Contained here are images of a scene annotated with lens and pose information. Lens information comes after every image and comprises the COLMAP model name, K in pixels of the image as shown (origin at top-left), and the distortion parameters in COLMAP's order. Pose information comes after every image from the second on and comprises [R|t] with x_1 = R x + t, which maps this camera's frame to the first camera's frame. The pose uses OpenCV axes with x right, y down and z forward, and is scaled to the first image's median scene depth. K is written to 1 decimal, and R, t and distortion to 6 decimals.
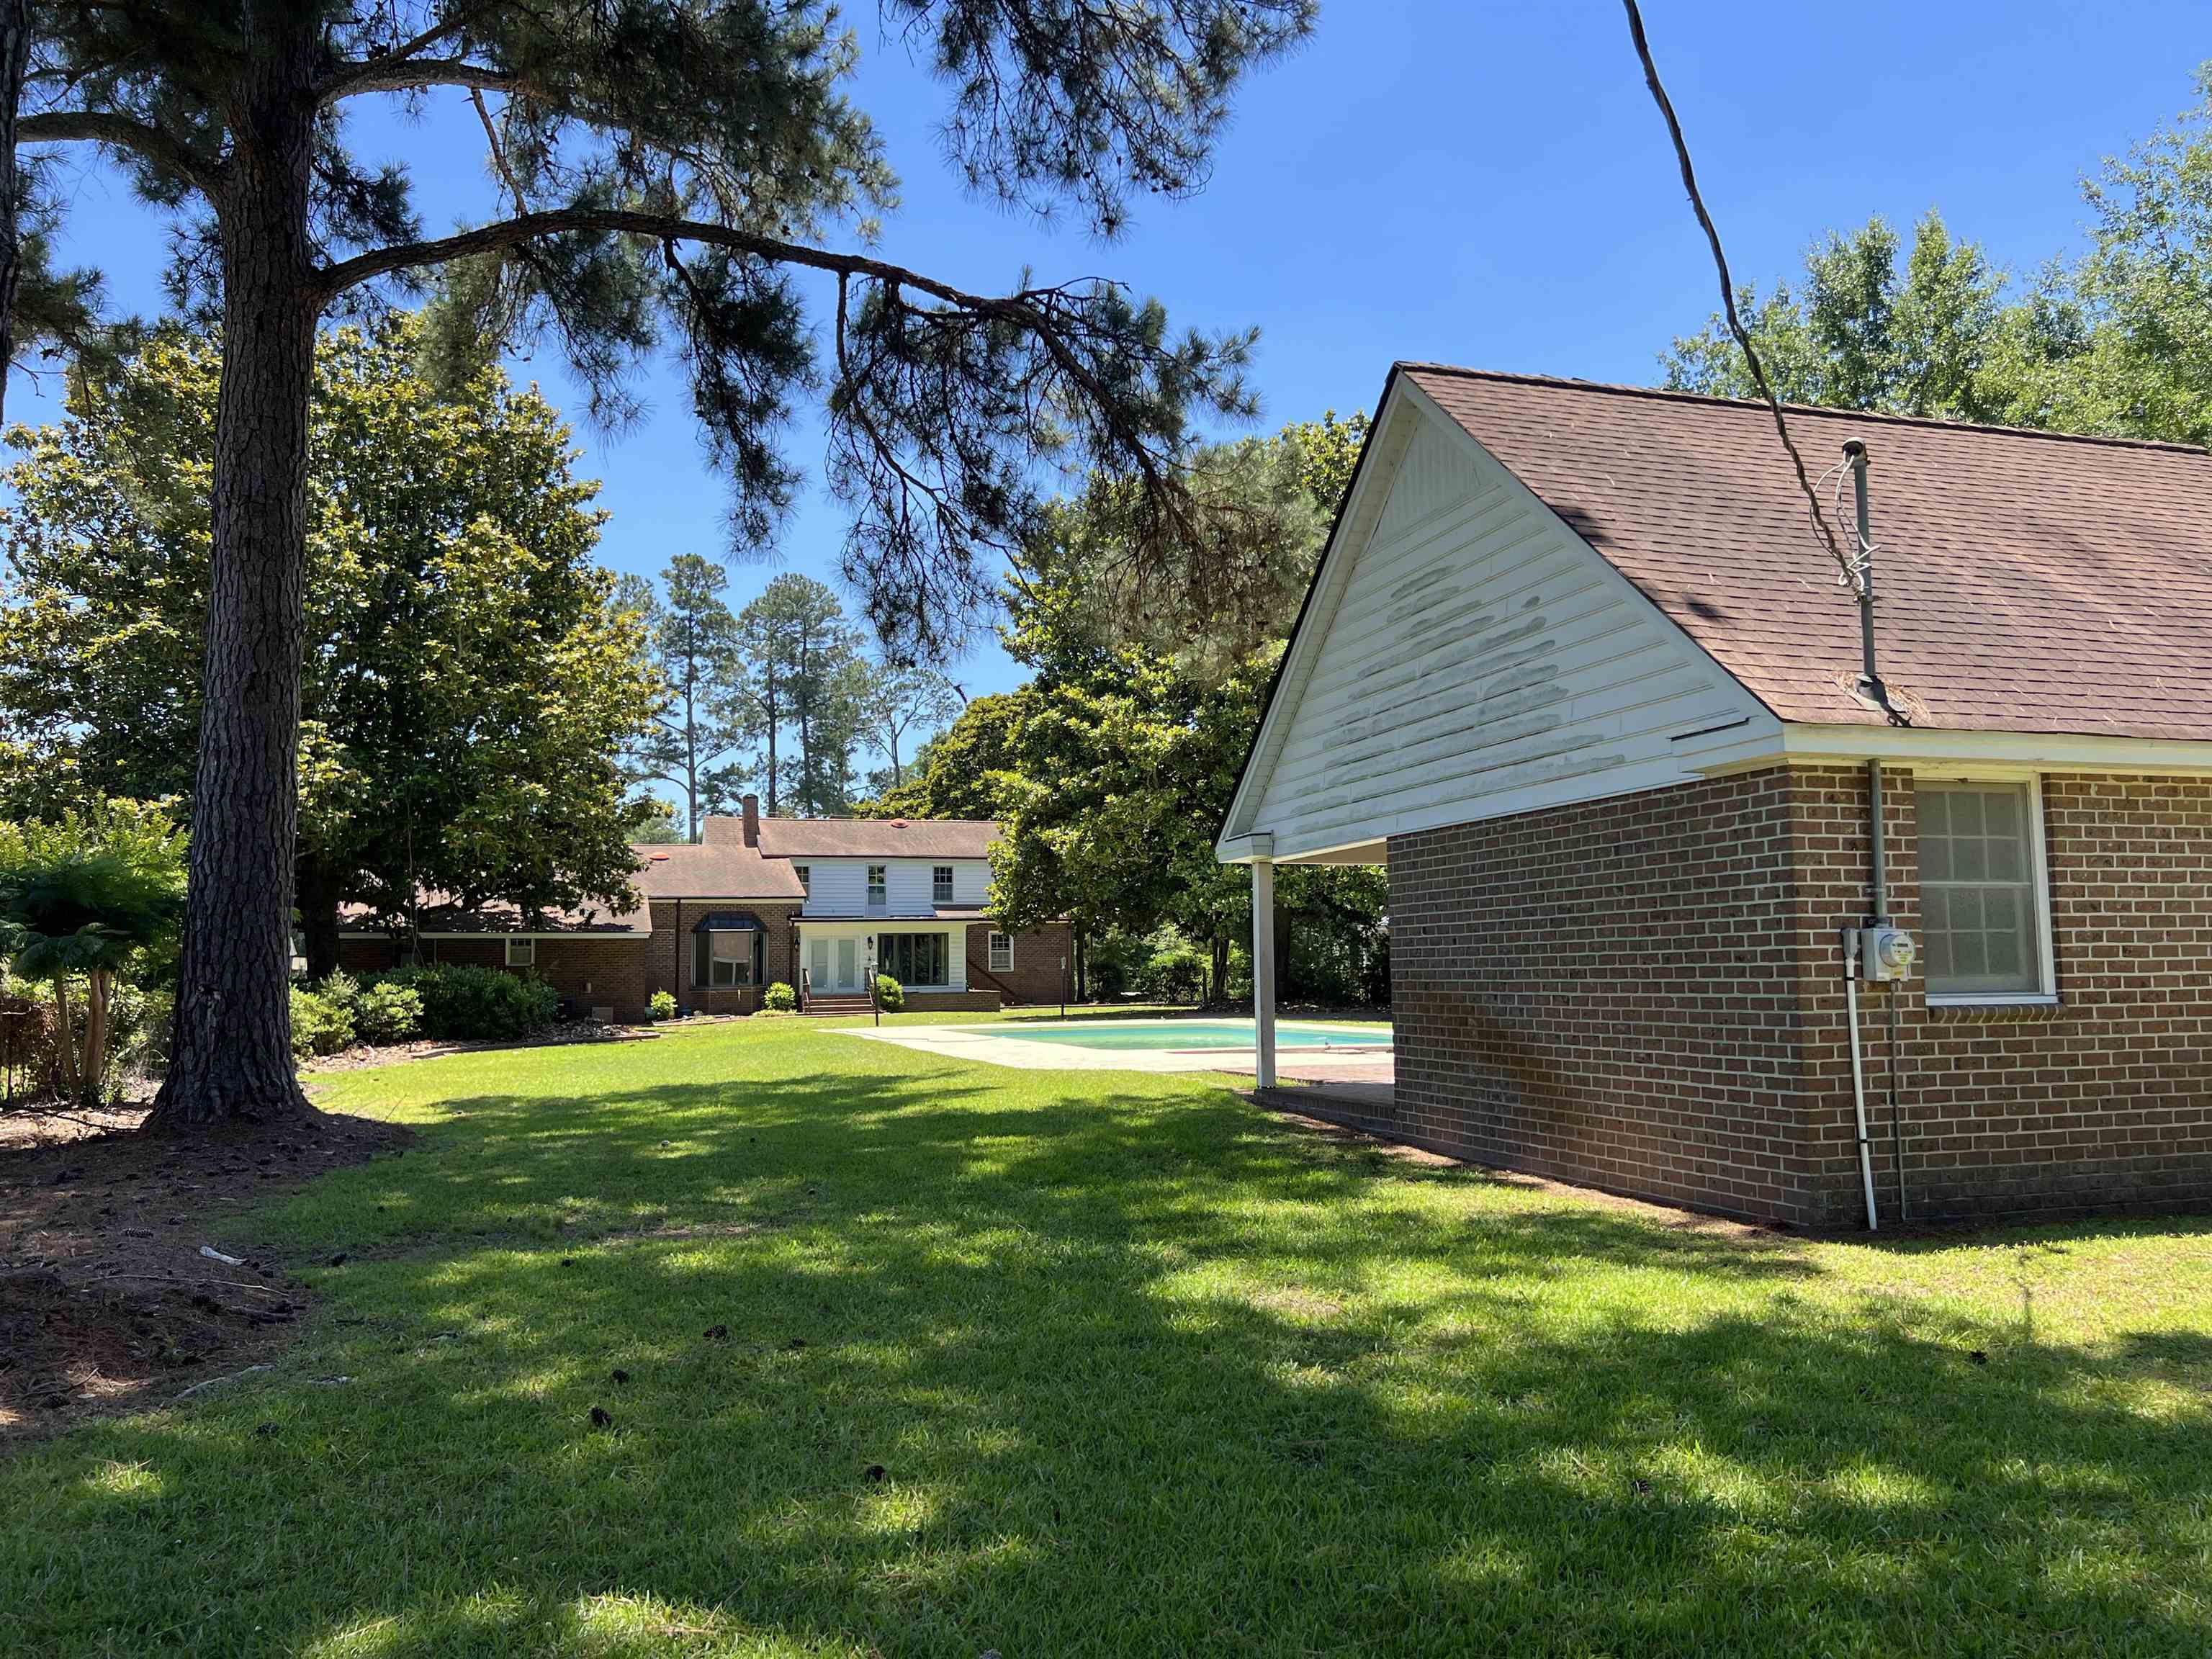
lens RADIAL K [[1660.2, 0, 1141.6], [0, 1660.2, 834.3], [0, 0, 1]] dist [0.059179, -0.053044]
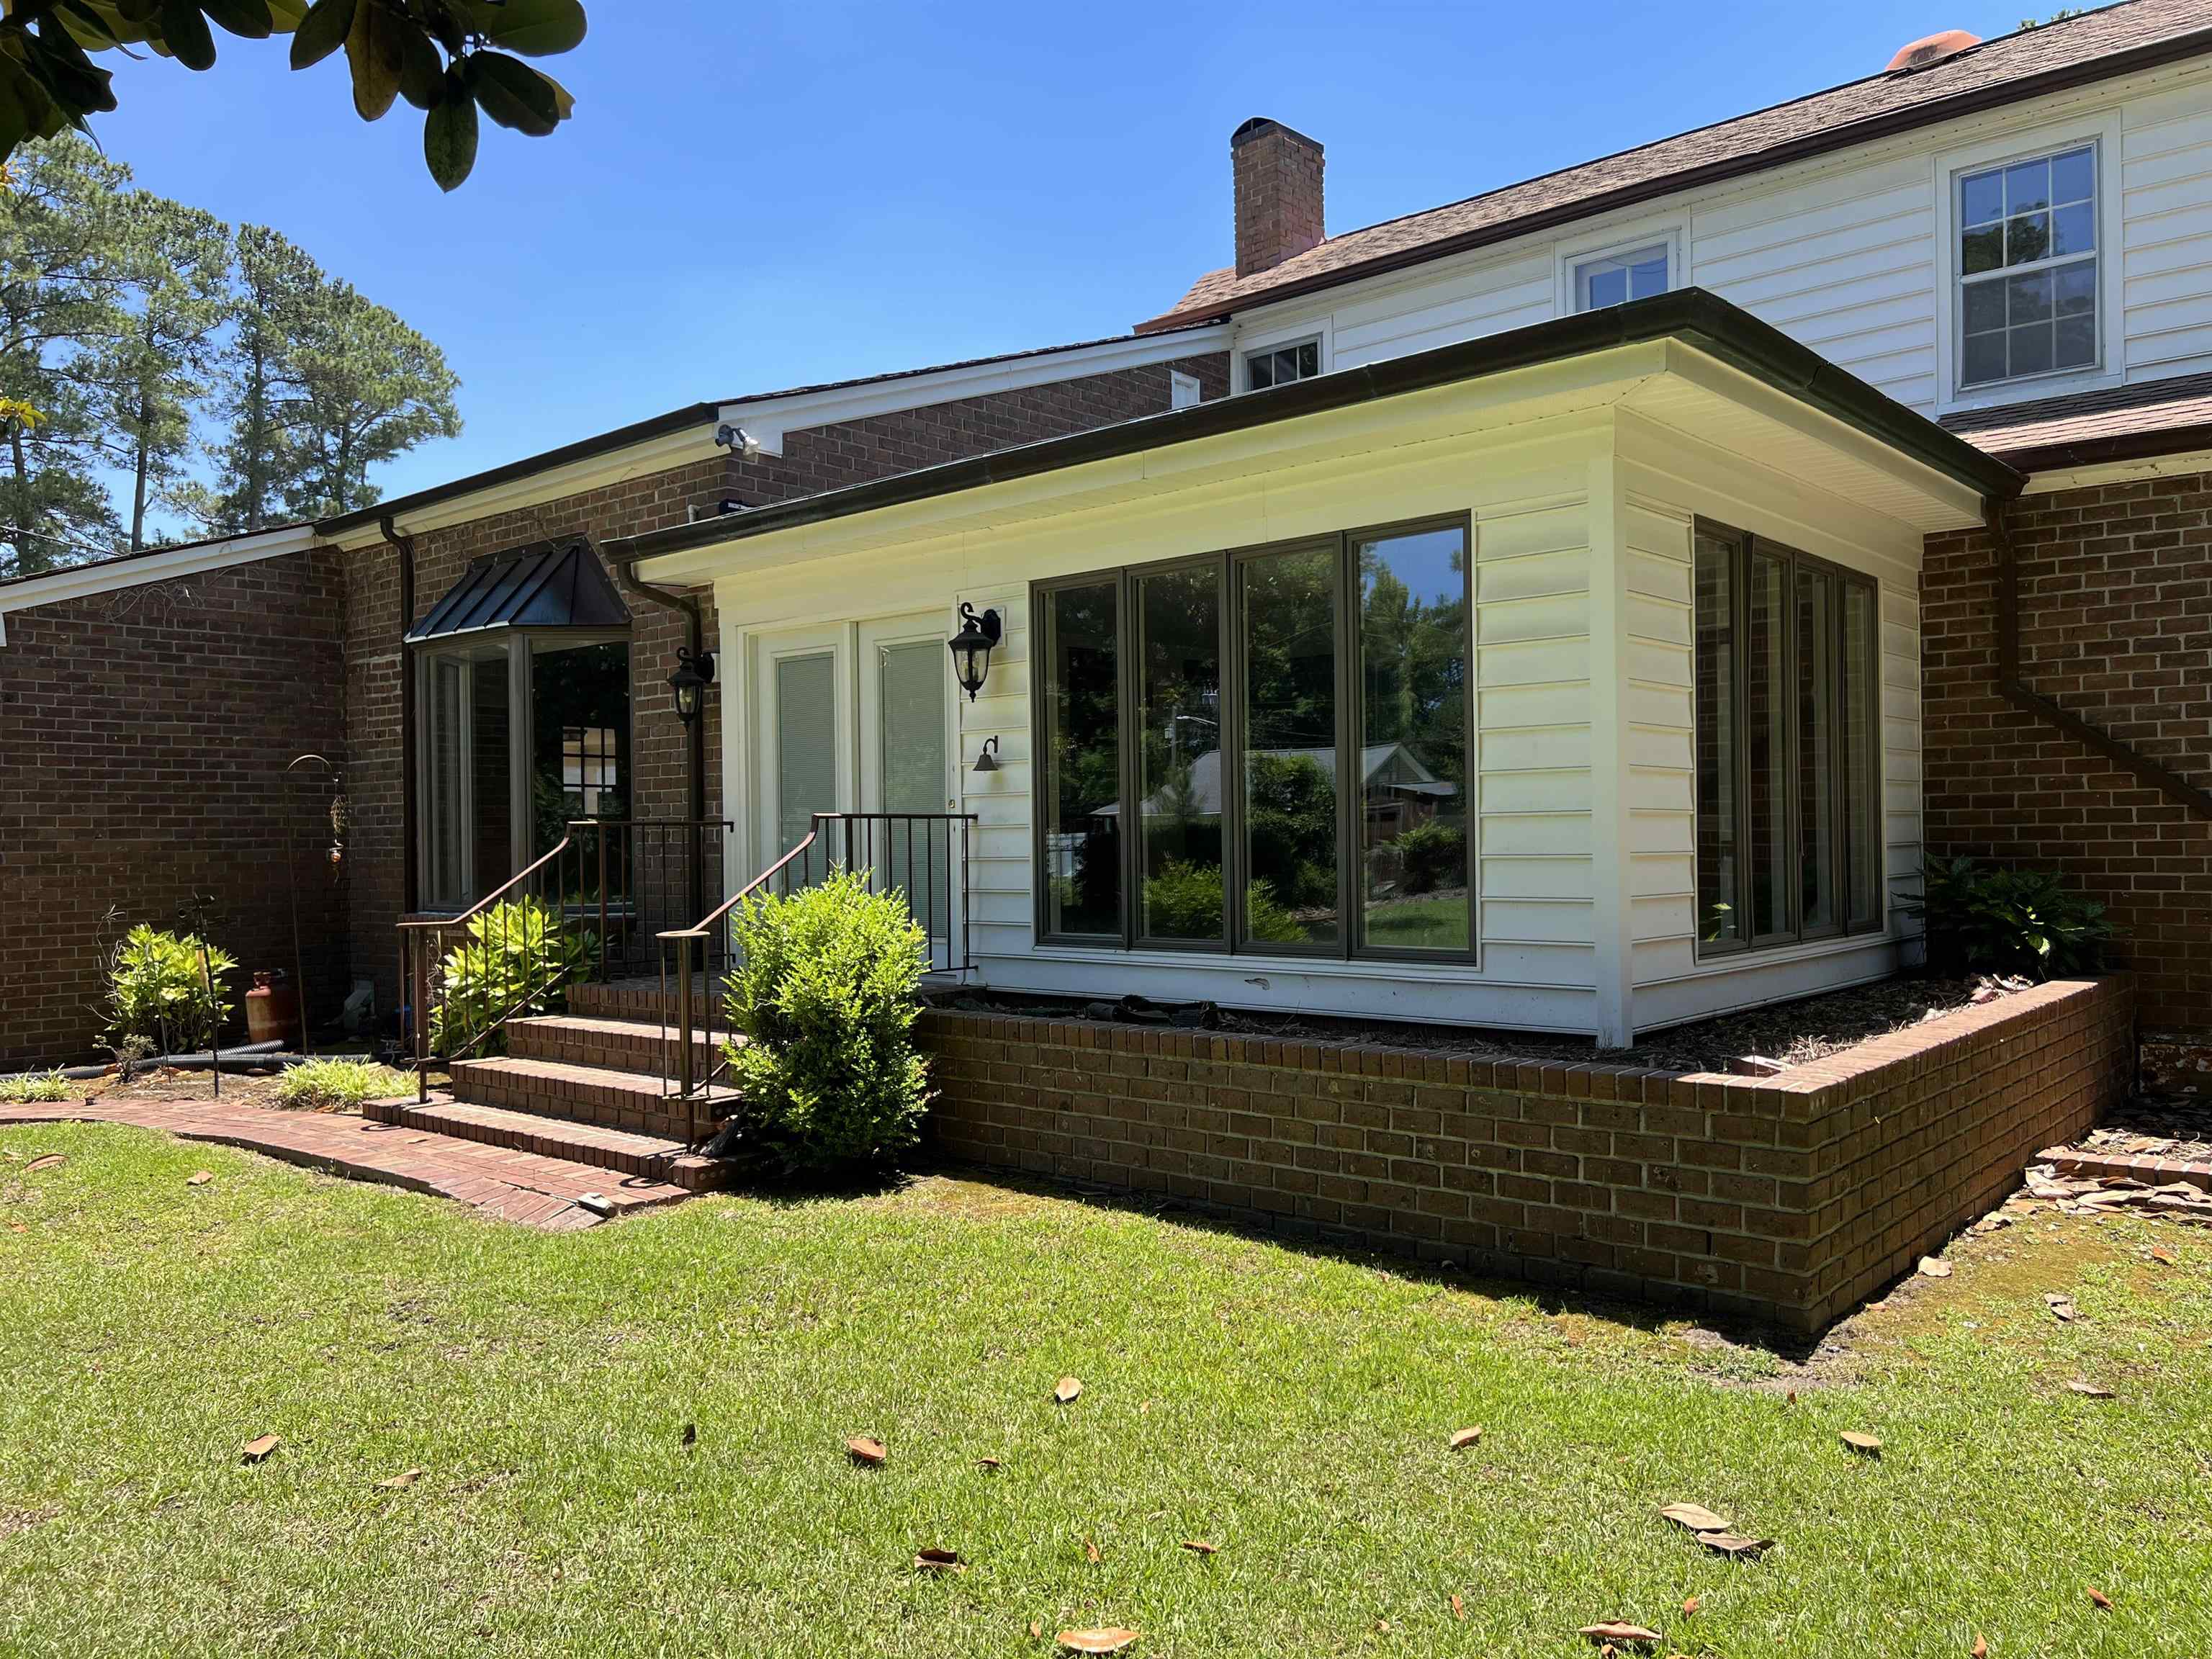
lens RADIAL K [[1660.2, 0, 1106.5], [0, 1660.2, 831.9], [0, 0, 1]] dist [0.059179, -0.053044]
pose [[0.496628, 0.001562, -0.867962, -0.164915], [0.076384, 0.996040, 0.045497, 0.453247], [0.864596, -0.088894, 0.494542, 5.578169]]
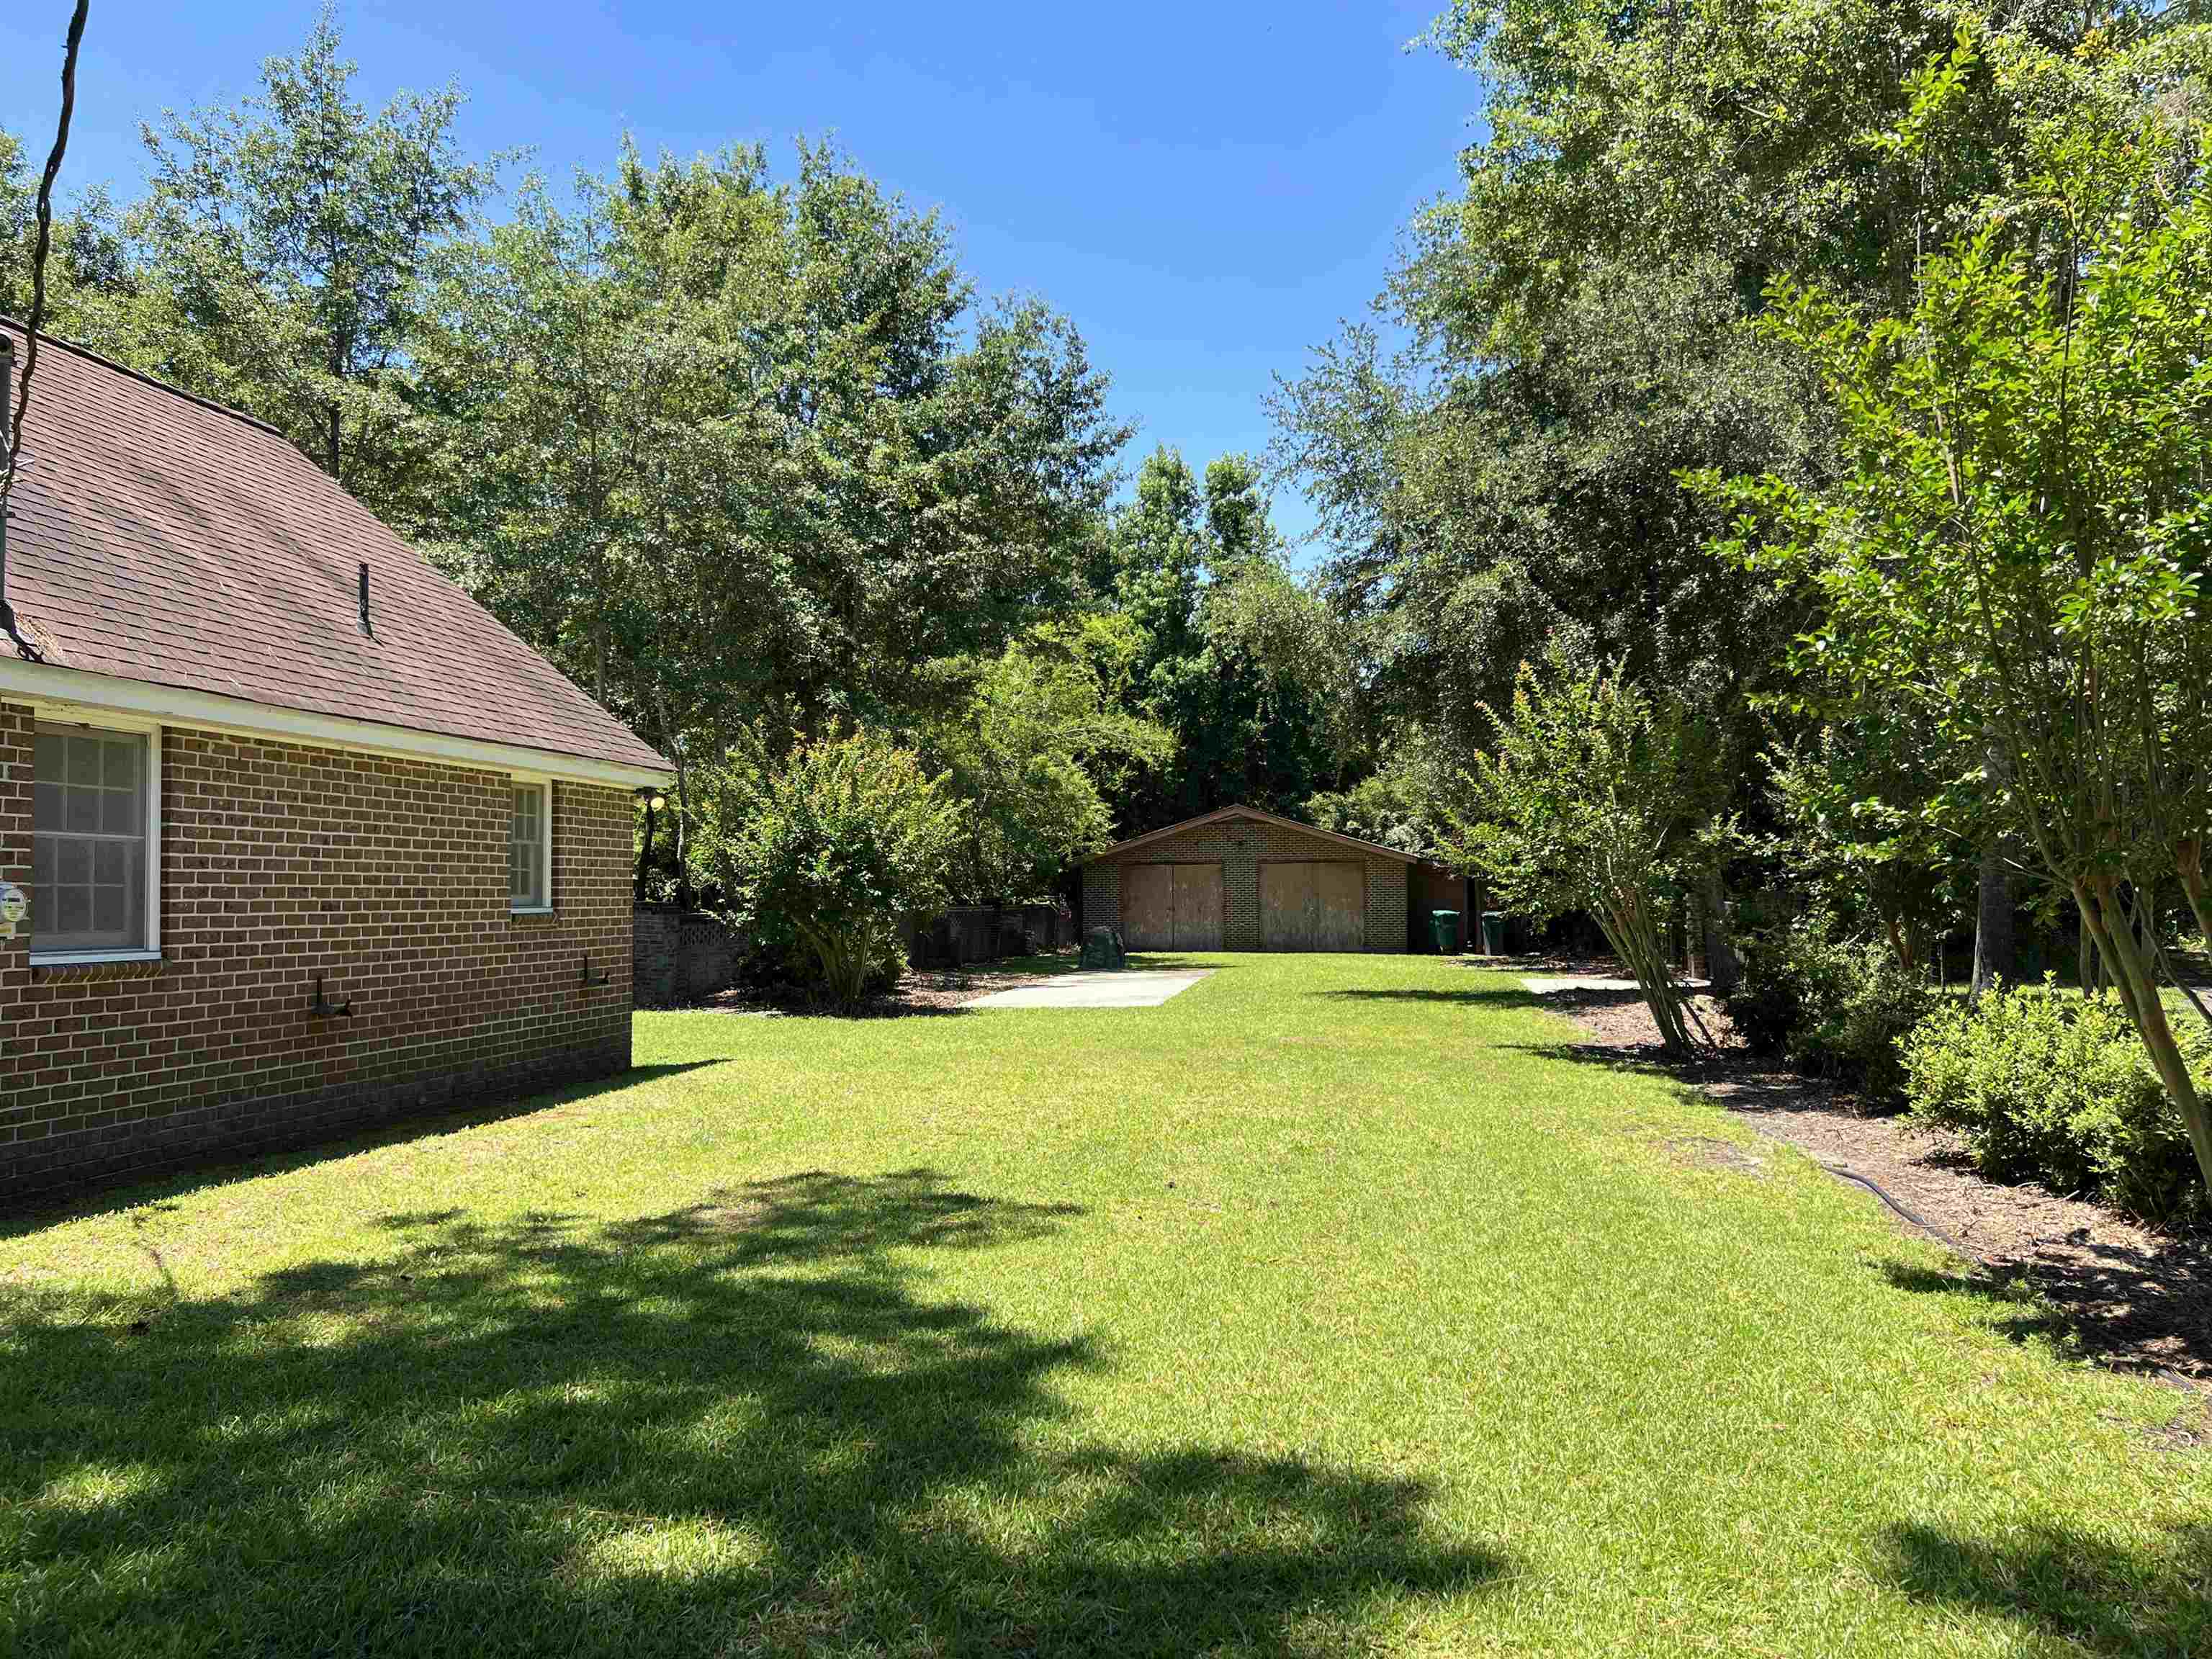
lens RADIAL K [[1660.2, 0, 1114.3], [0, 1660.2, 826.3], [0, 0, 1]] dist [0.059179, -0.053044]
pose [[0.473999, 0.049969, 0.879106, -0.064667], [-0.072802, 0.997194, -0.017428, -0.001315], [-0.877510, -0.055740, 0.476307, 0.036815]]
